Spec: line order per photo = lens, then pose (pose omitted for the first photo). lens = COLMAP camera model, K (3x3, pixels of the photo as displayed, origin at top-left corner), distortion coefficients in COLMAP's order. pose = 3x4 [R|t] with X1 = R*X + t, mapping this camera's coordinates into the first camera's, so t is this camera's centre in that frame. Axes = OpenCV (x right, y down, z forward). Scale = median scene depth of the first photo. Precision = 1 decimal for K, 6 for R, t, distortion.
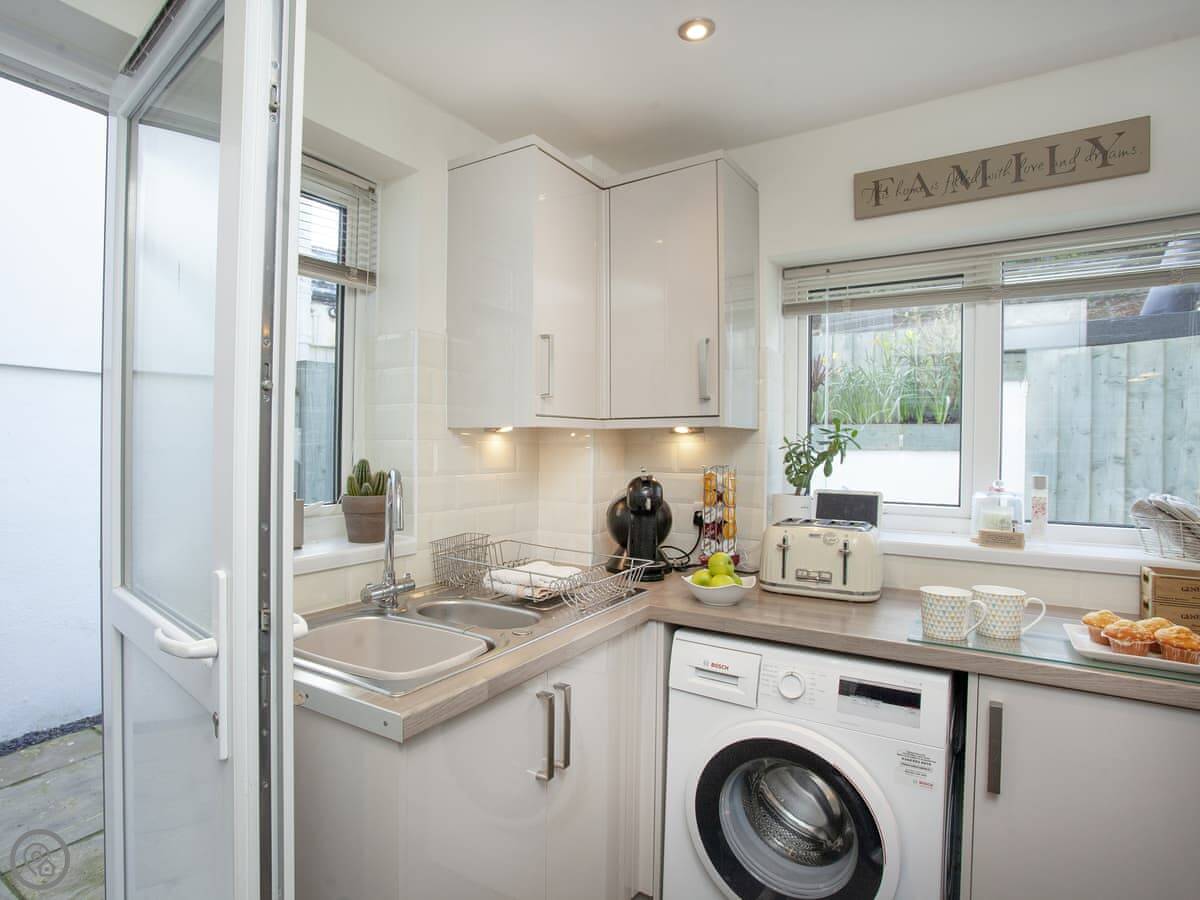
lens RADIAL K [[646.5, 0, 592.9], [0, 646.5, 429.7], [0, 0, 1]] dist [-0.071733, 0.035720]
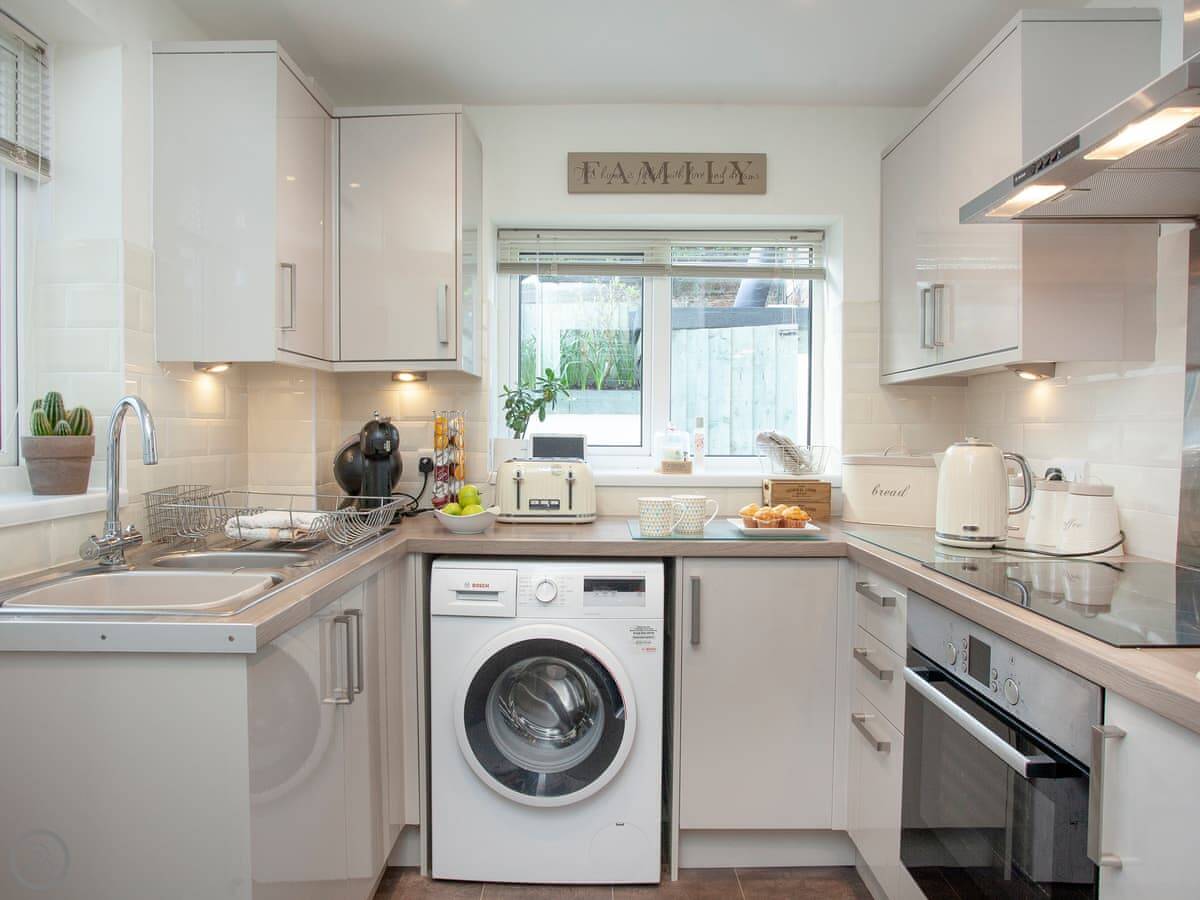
lens RADIAL K [[738.2, 0, 600.0], [0, 738.2, 450.0], [0, 0, 1]] dist [-0.091829, 0.053483]
pose [[0.826129, -0.017910, 0.563196, -0.292133], [0.003074, 0.999623, 0.027279, 0.095410], [-0.563472, -0.020805, 0.825873, -0.119844]]
